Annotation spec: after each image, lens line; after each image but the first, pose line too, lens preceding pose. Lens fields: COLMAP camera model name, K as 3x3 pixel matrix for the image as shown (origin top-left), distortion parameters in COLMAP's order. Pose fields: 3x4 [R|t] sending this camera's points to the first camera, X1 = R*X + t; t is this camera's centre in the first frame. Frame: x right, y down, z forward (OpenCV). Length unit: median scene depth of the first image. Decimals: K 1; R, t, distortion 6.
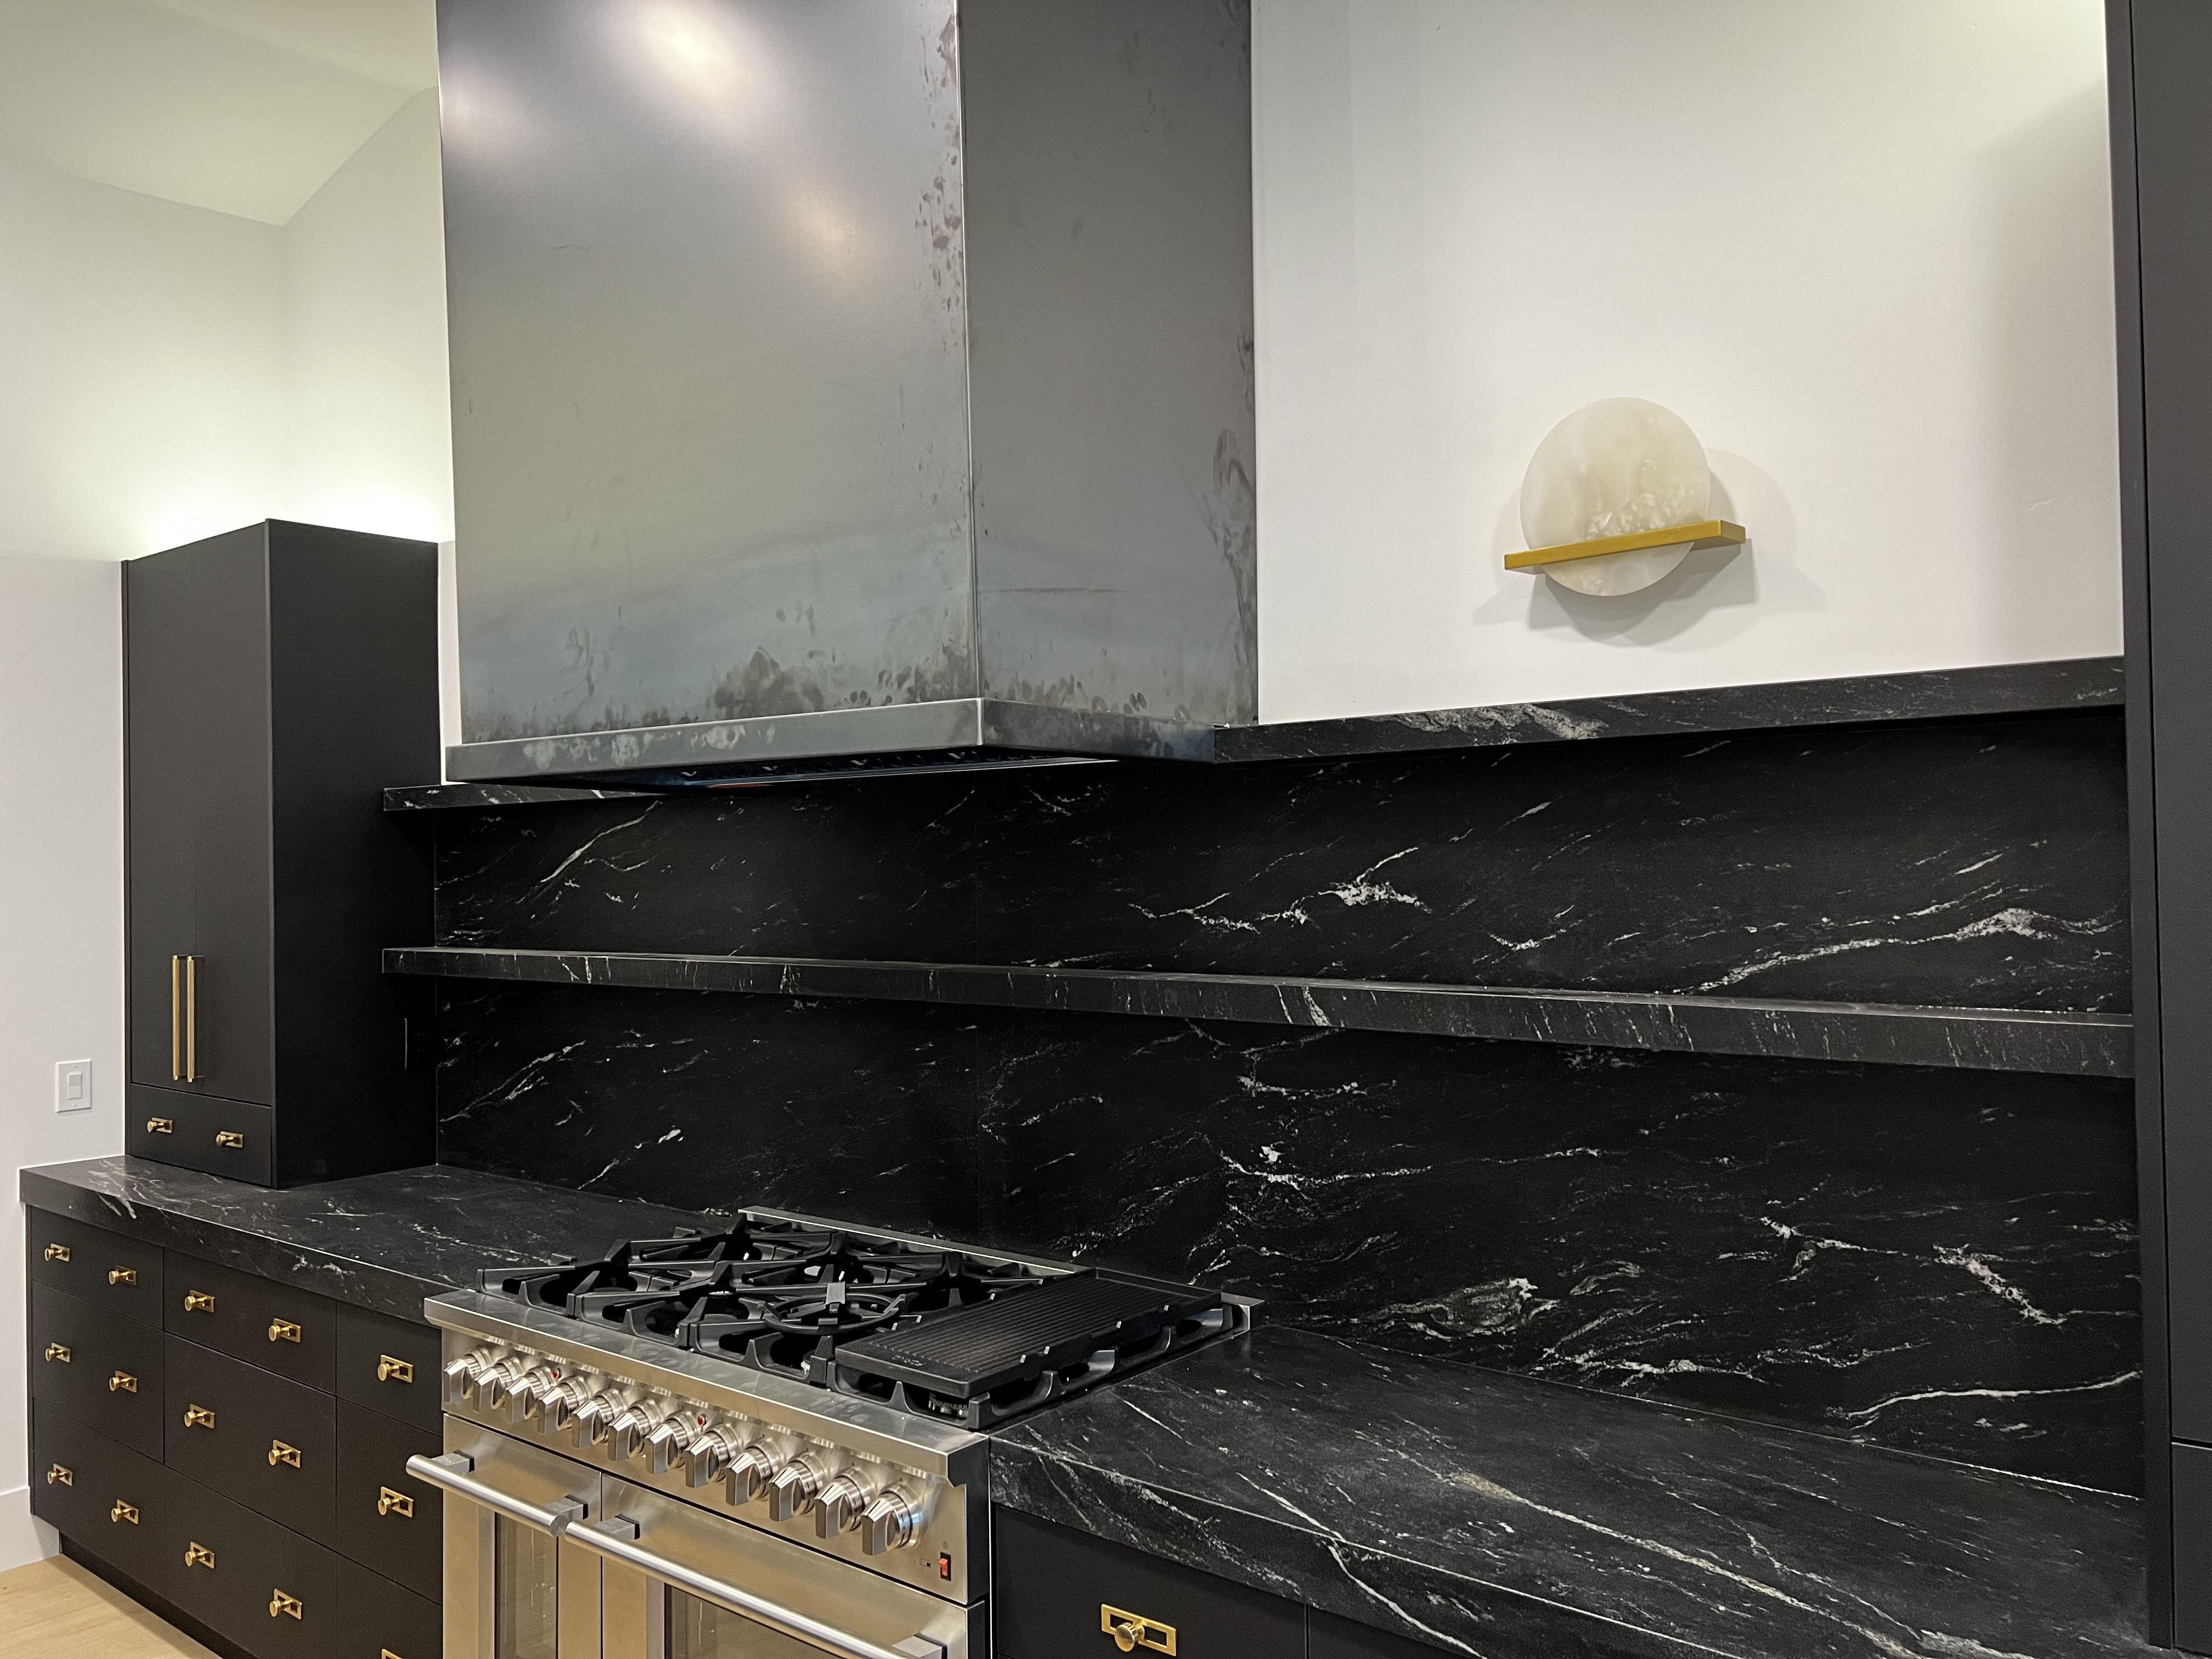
lens RADIAL K [[1664.0, 0, 1106.0], [0, 1664.0, 829.5], [0, 0, 1]] dist [0.102683, -0.139153]
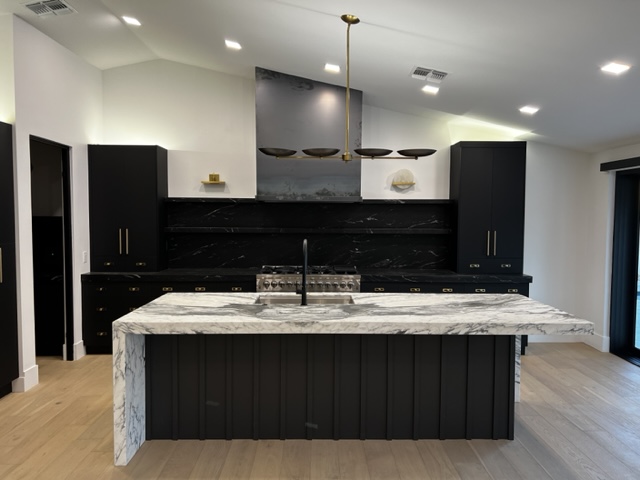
lens RADIAL K [[481.4, 0, 320.0], [0, 481.4, 240.0], [0, 0, 1]] dist [0.102683, -0.139153]
pose [[0.769619, -0.012450, 0.638382, -1.722214], [-0.029006, 0.998096, 0.054433, 0.019848], [-0.637844, -0.060410, 0.767792, -0.813487]]
